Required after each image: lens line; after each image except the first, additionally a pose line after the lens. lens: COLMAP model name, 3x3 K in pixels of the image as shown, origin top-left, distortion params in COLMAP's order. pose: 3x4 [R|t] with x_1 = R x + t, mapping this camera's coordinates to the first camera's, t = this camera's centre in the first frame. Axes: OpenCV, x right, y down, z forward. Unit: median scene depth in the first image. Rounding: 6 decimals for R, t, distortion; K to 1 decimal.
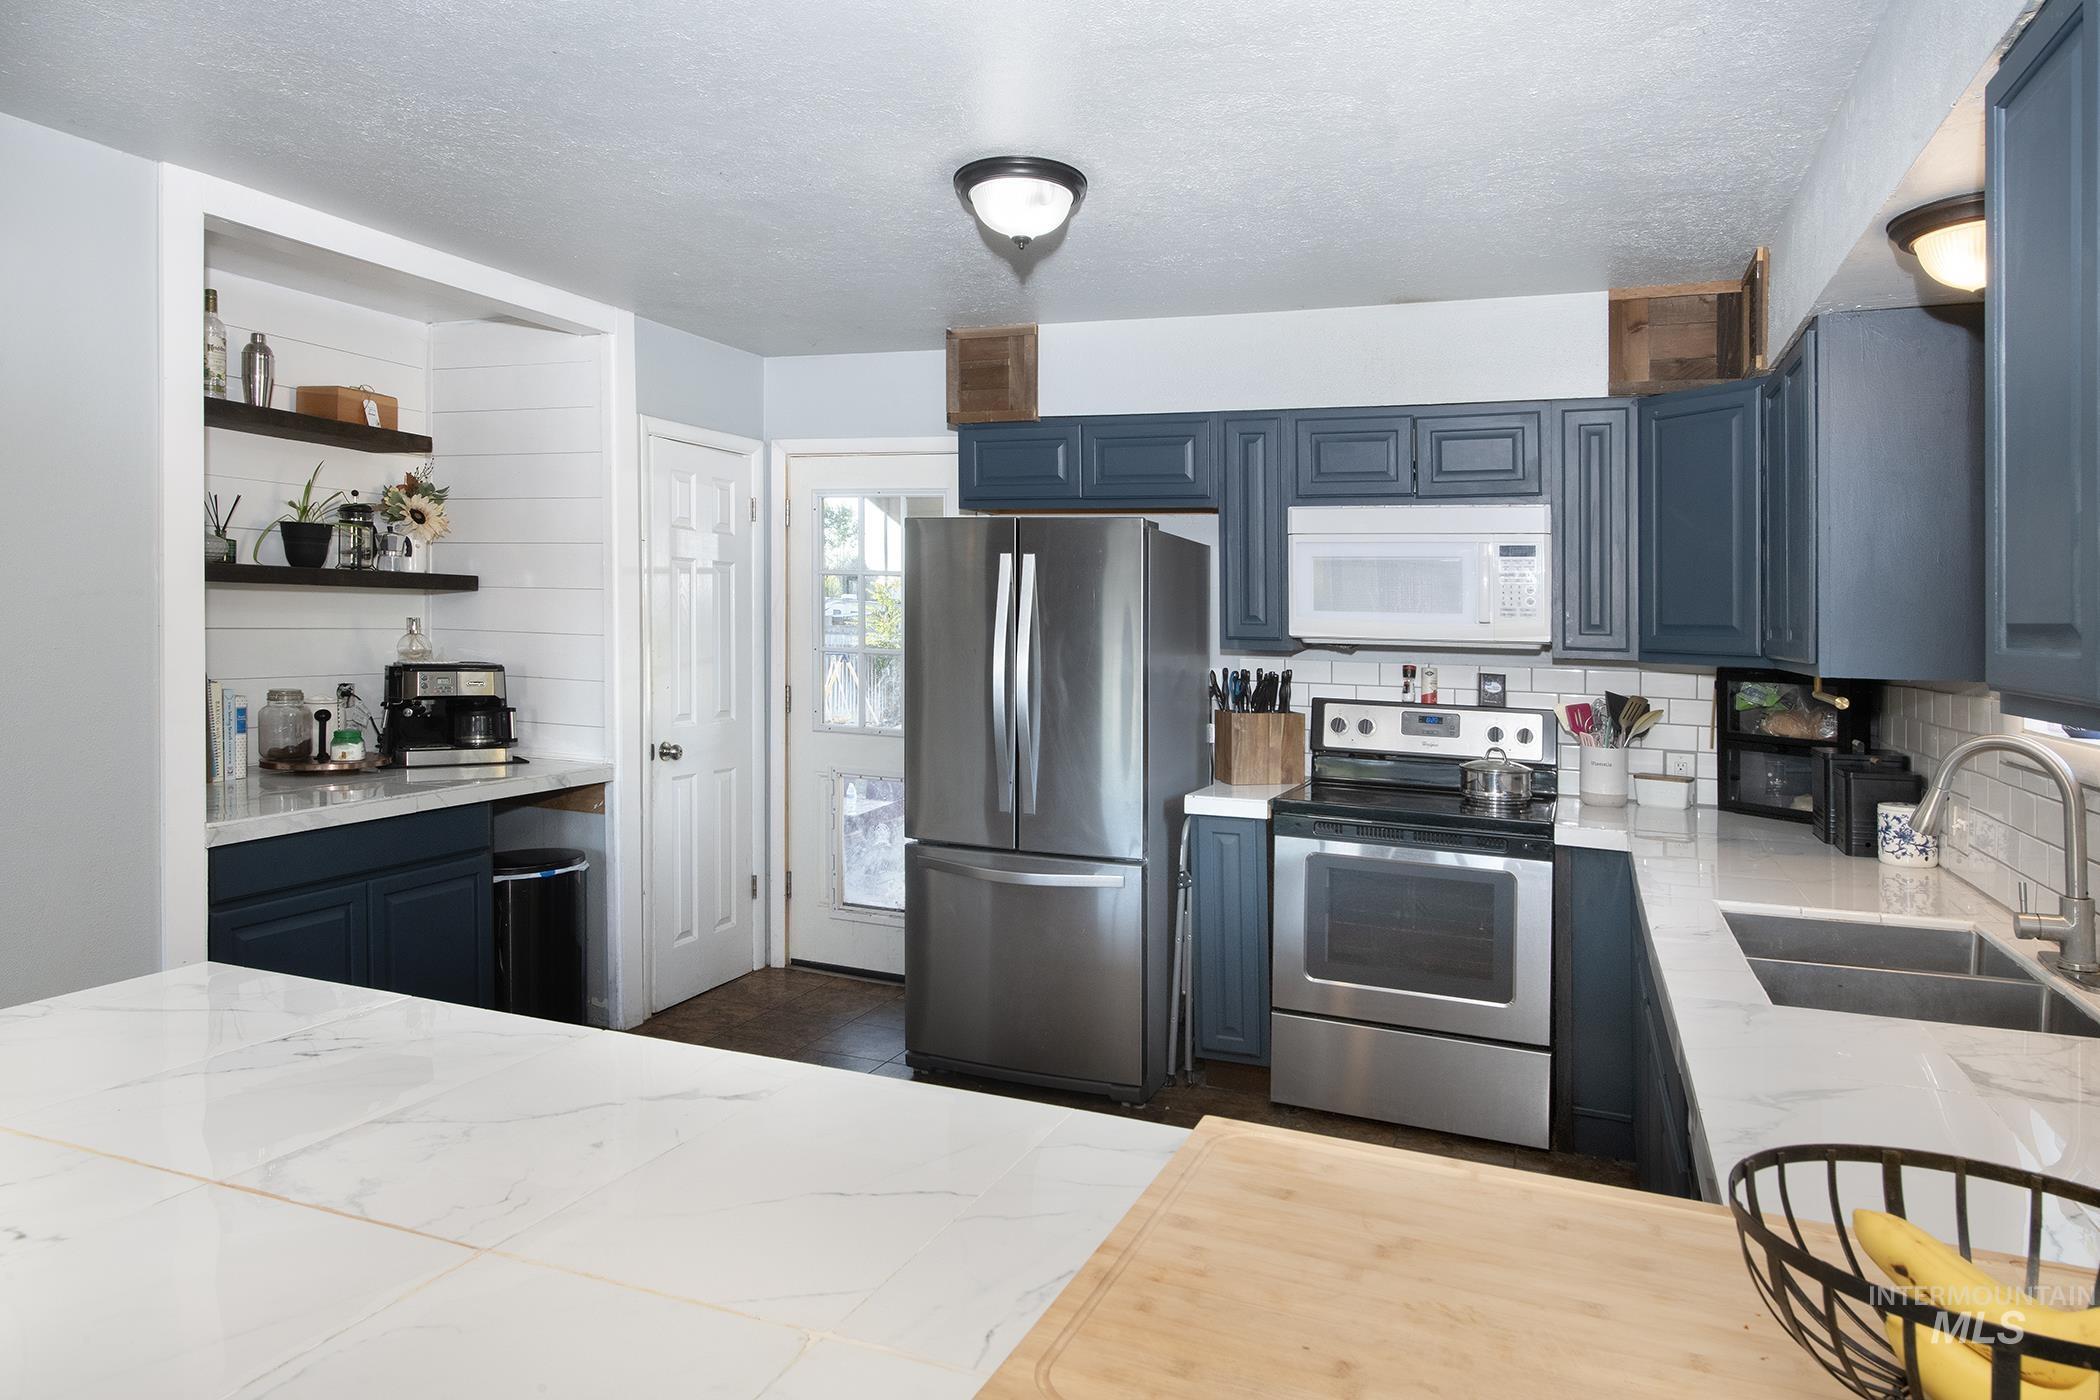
lens RADIAL K [[1301.7, 0, 1051.3], [0, 1301.7, 626.0], [0, 0, 1]] dist [0.002474, 0.000748]
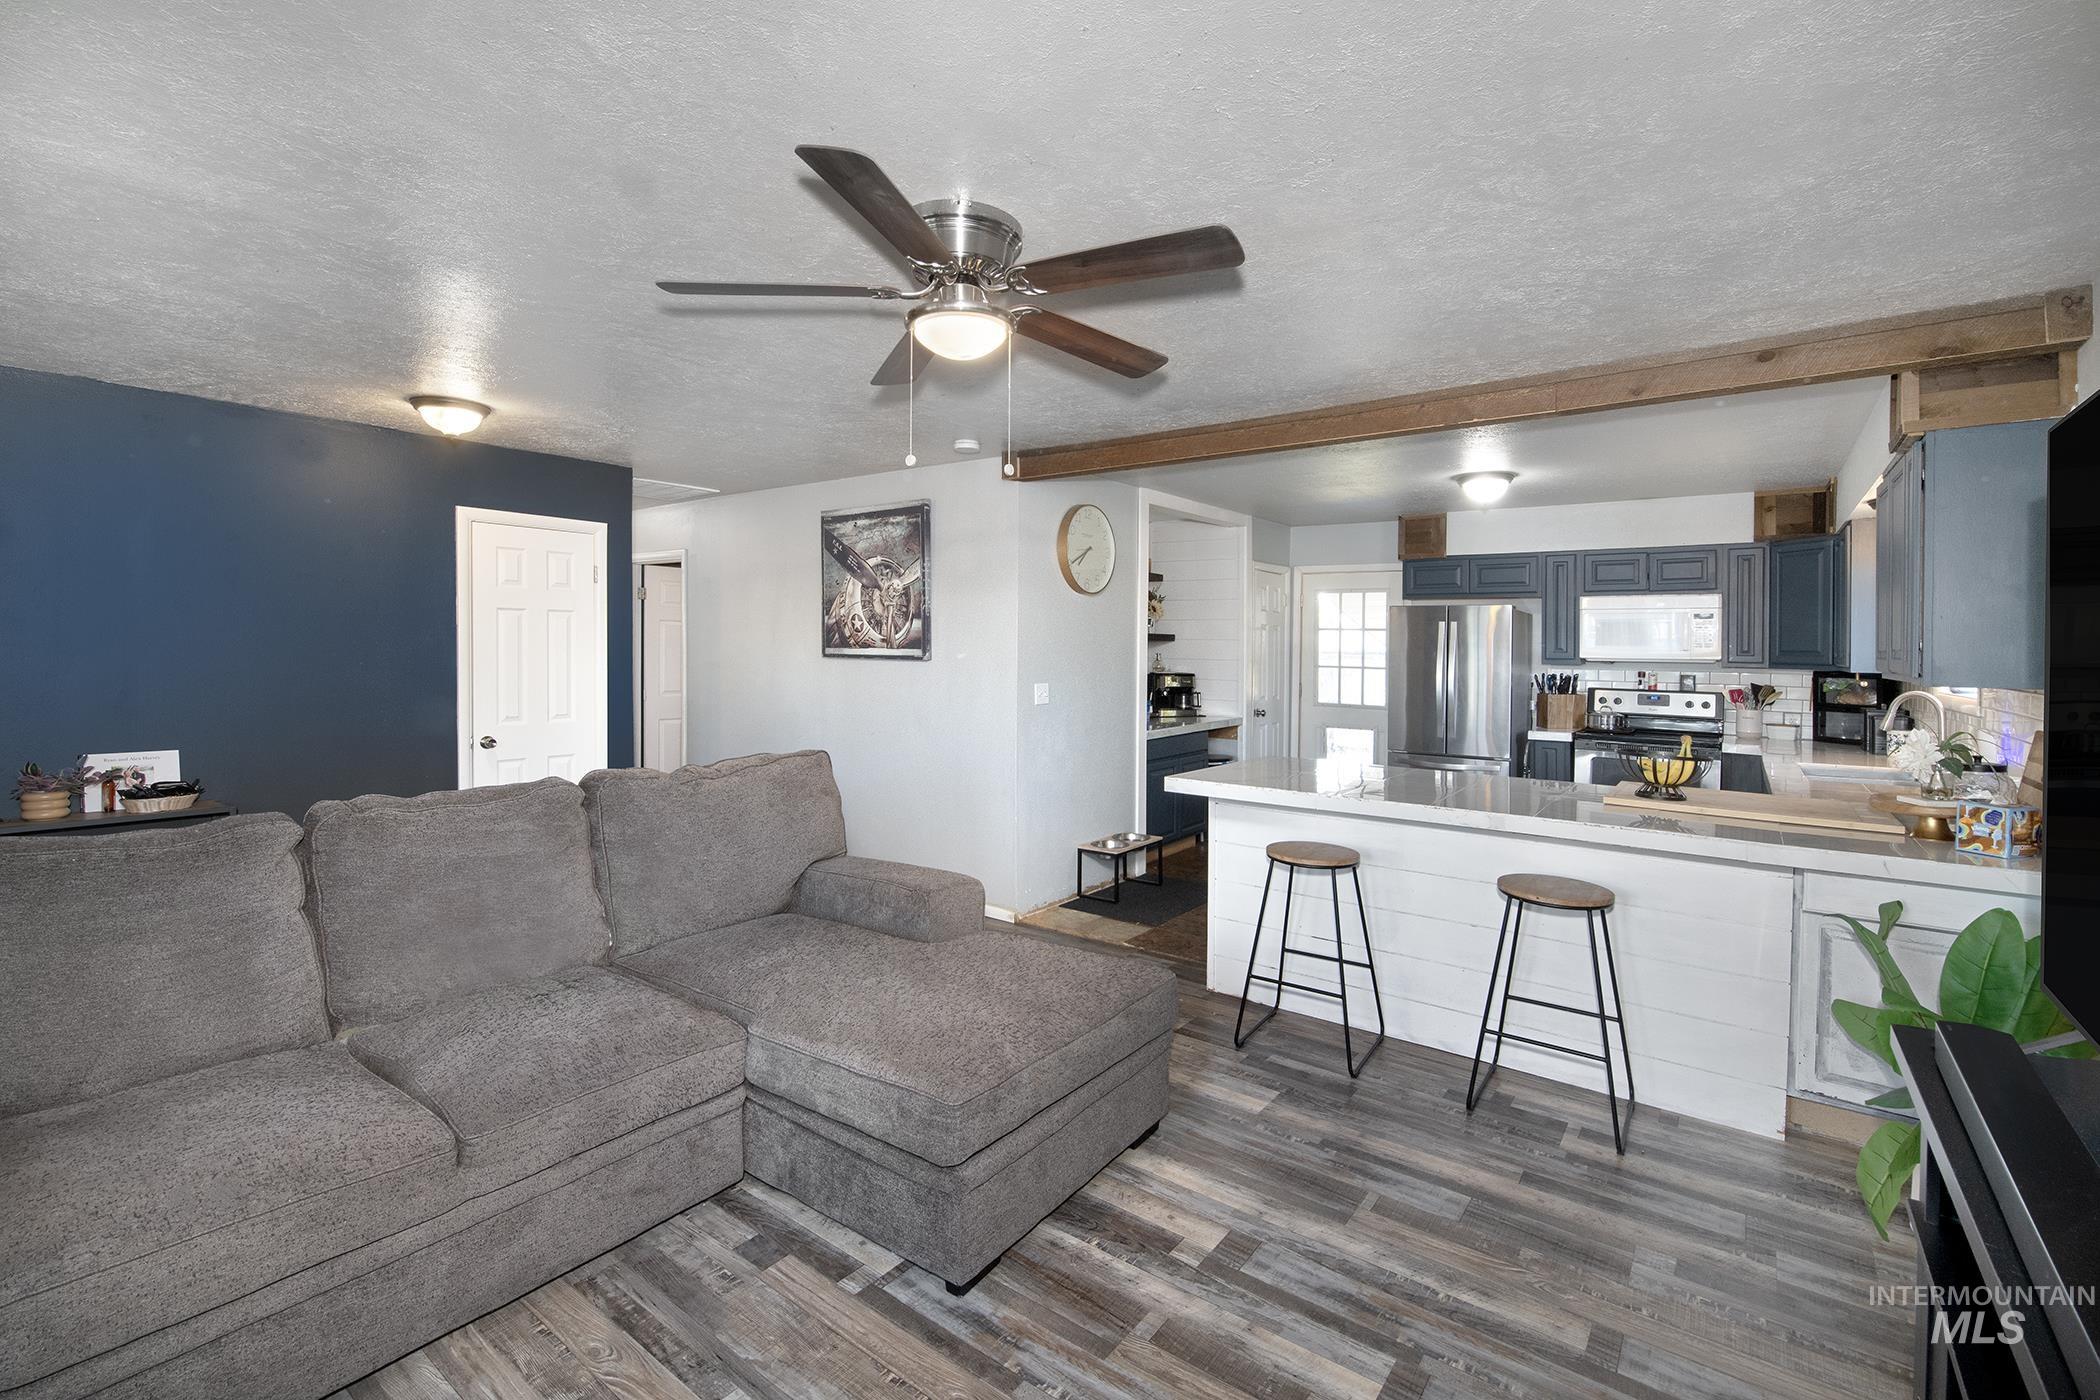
lens RADIAL K [[924.3, 0, 1068.9], [0, 924.3, 683.1], [0, 0, 1]] dist [-0.001298, -0.000246]
pose [[0.969343, -0.001352, -0.245707, -0.248033], [0.009330, 0.999466, 0.031310, -0.005125], [0.245533, -0.032643, 0.968838, -0.646614]]
